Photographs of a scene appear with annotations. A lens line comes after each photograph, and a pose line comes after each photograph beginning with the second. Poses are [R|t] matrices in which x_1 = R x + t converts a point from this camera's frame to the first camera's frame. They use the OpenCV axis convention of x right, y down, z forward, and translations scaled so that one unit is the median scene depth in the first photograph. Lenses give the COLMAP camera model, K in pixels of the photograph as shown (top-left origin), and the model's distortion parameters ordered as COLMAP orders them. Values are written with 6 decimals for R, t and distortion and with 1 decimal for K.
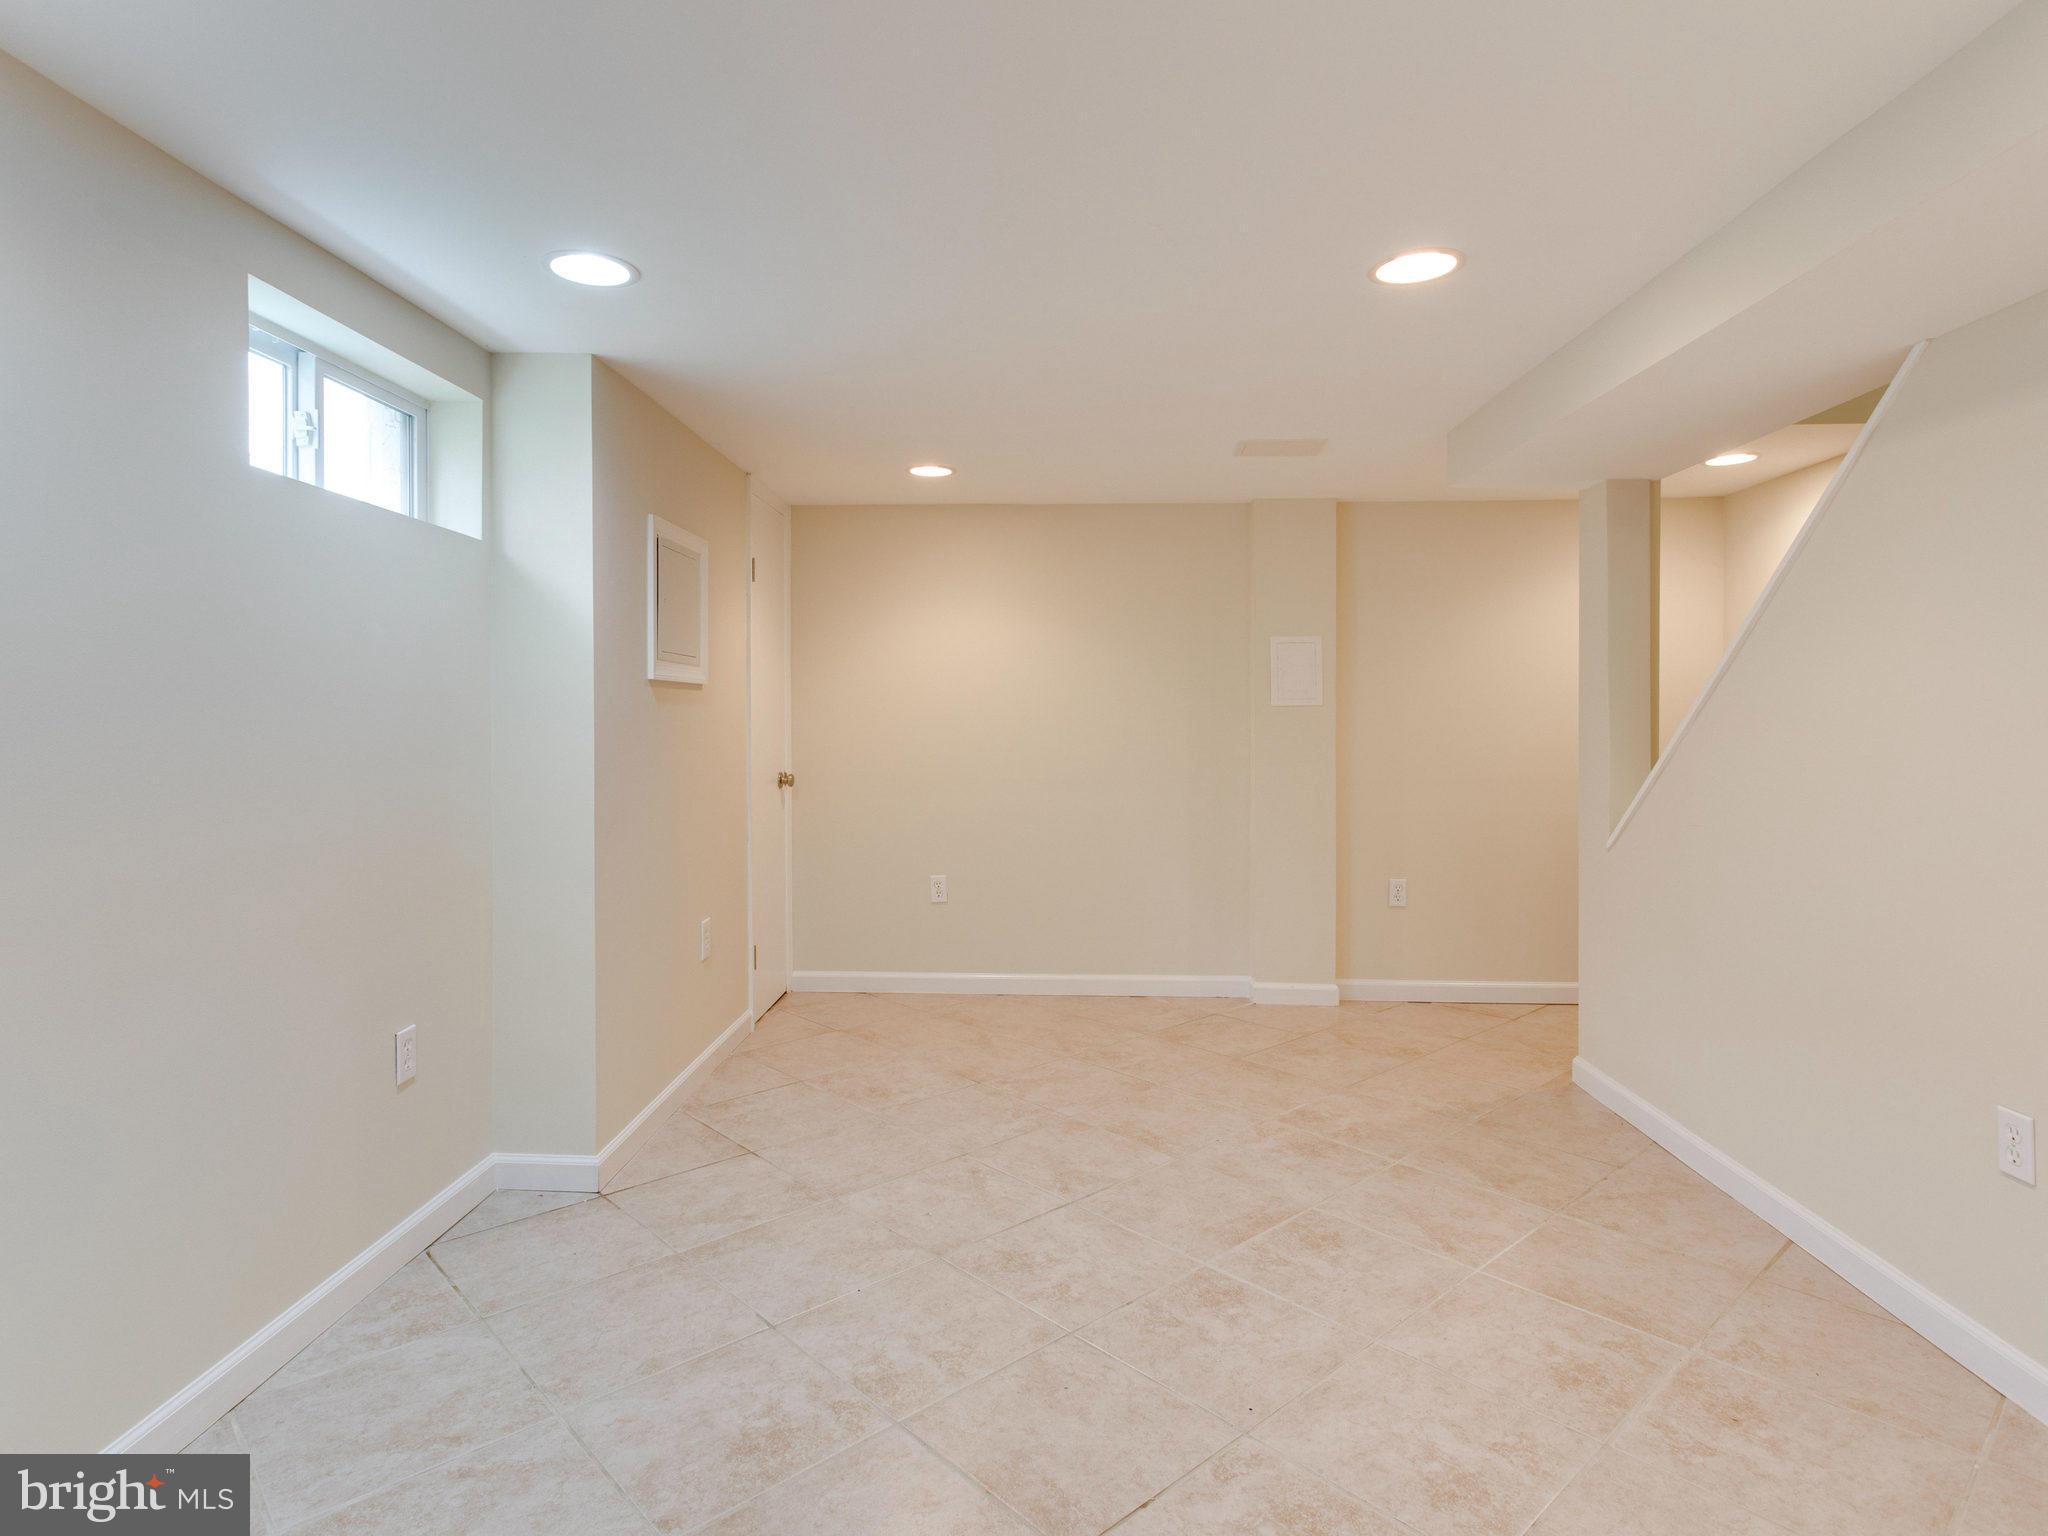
lens RADIAL K [[1127.2, 0, 1014.4], [0, 1127.2, 718.3], [0, 0, 1]] dist [0.002551, 0.002413]
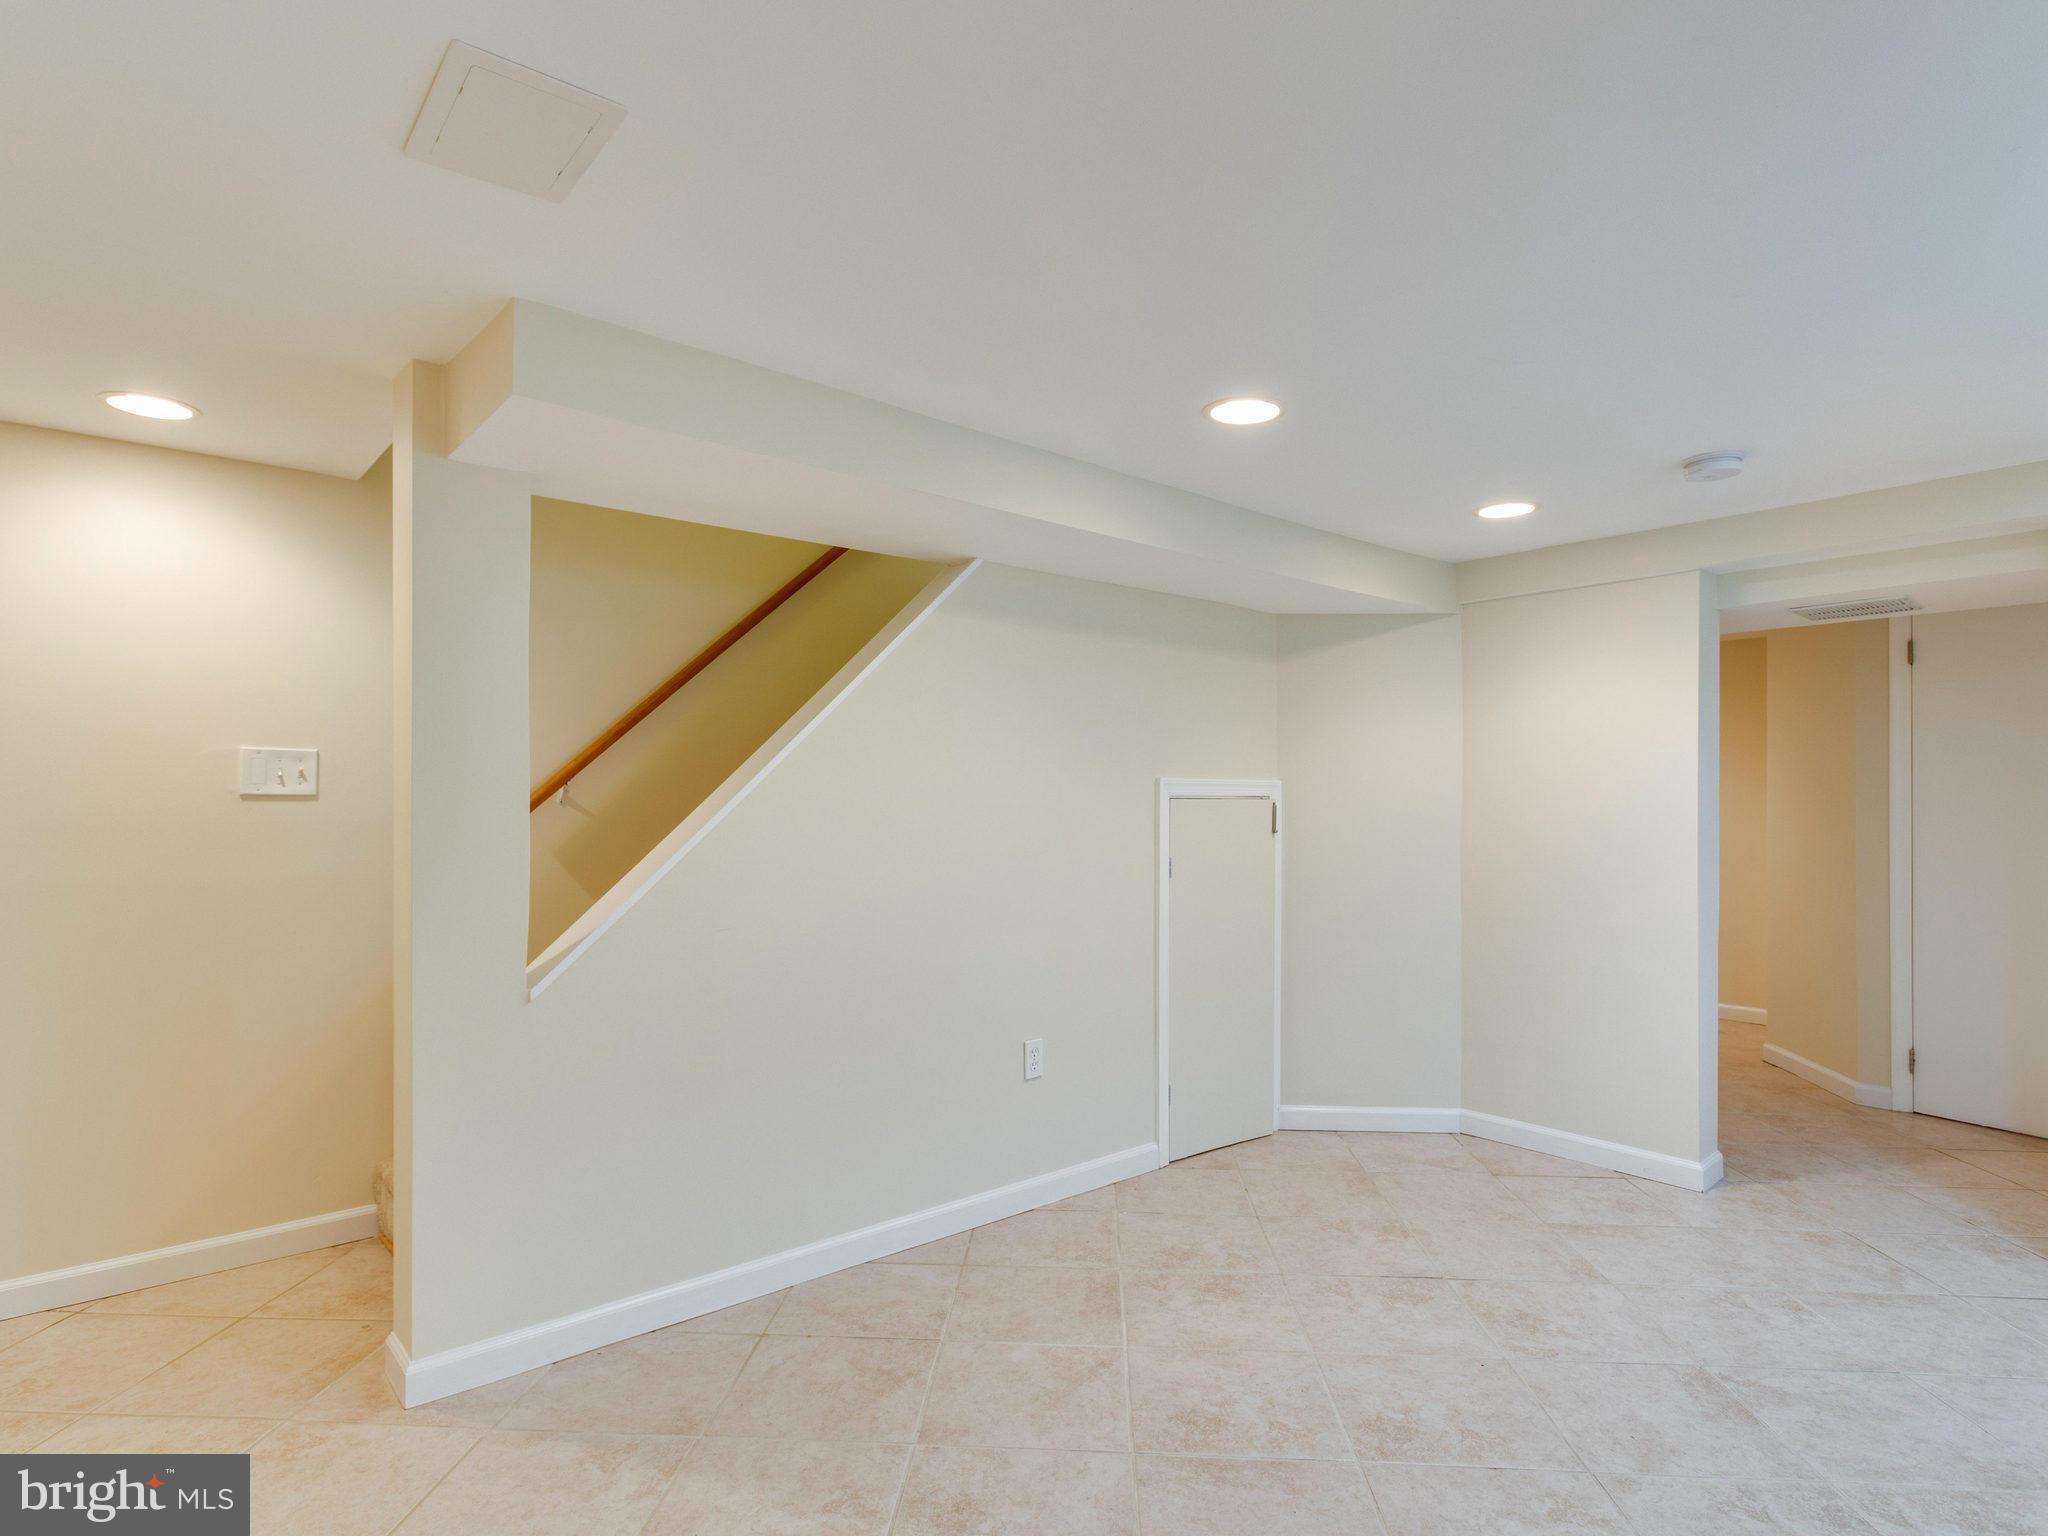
lens RADIAL K [[1120.0, 0, 1013.0], [0, 1120.0, 801.1], [0, 0, 1]] dist [-0.000058, 0.002085]
pose [[-0.692894, 0.001868, 0.721037, -0.228033], [0.002900, 0.999996, 0.000196, -0.011083], [-0.721033, 0.002227, -0.692897, 1.558020]]
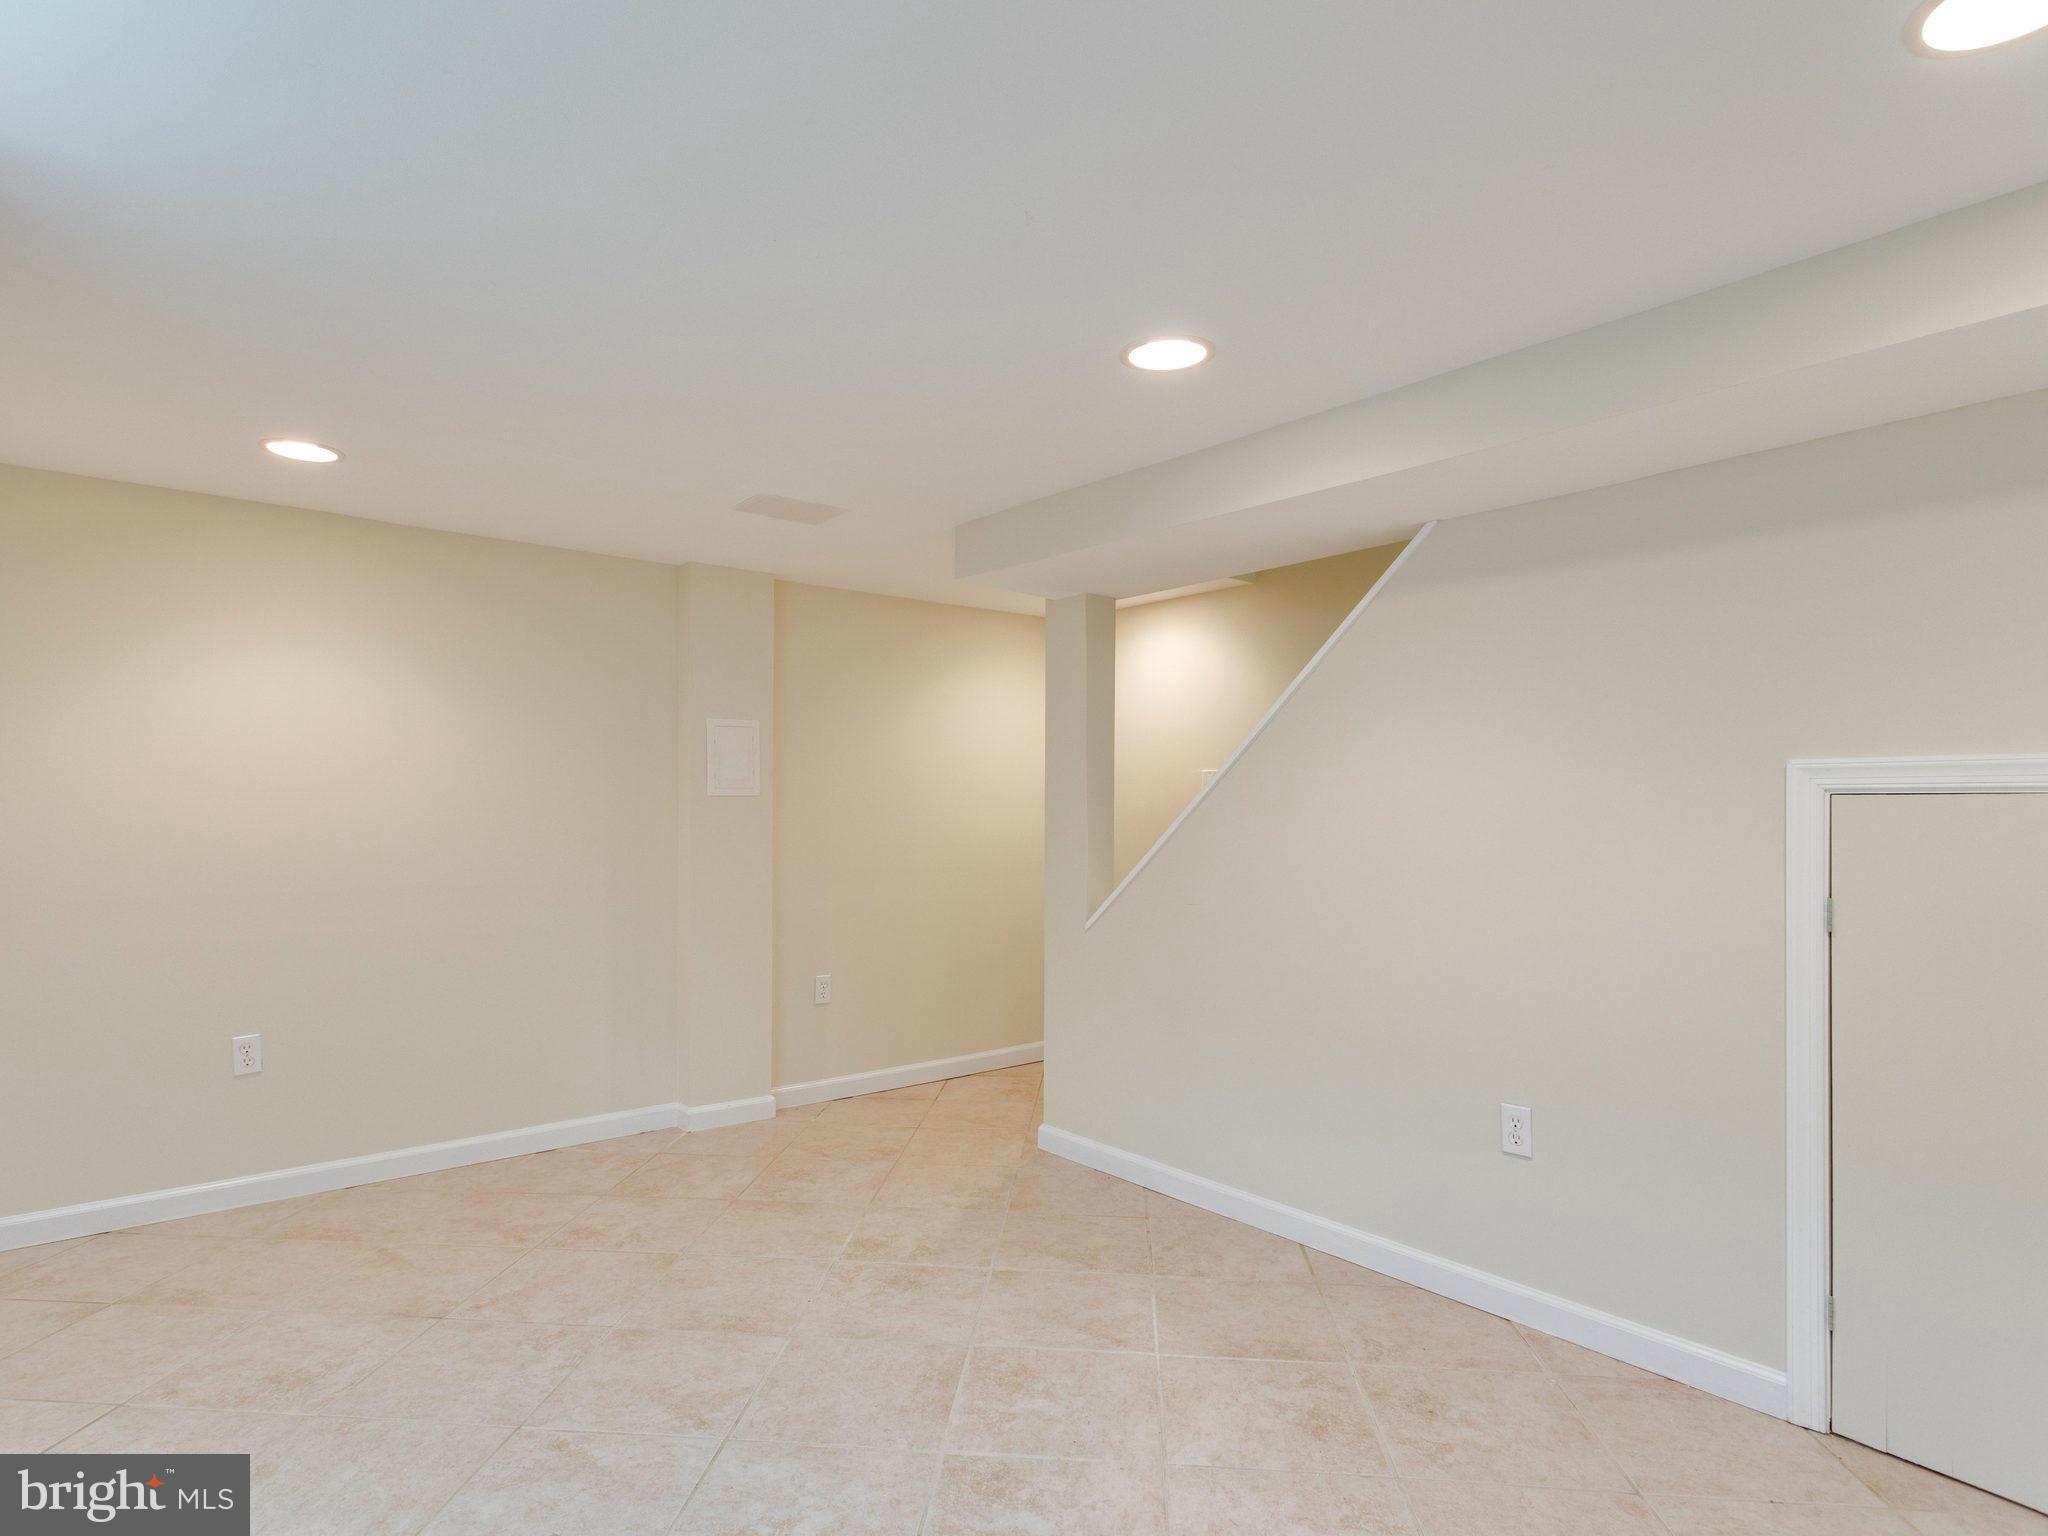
lens RADIAL K [[1120.0, 0, 1013.0], [0, 1120.0, 801.1], [0, 0, 1]] dist [-0.000058, 0.002085]
pose [[0.738373, 0.005844, 0.674367, -0.322288], [-0.001899, 0.999977, -0.006587, -0.002400], [-0.674389, 0.003583, 0.738367, 0.297596]]
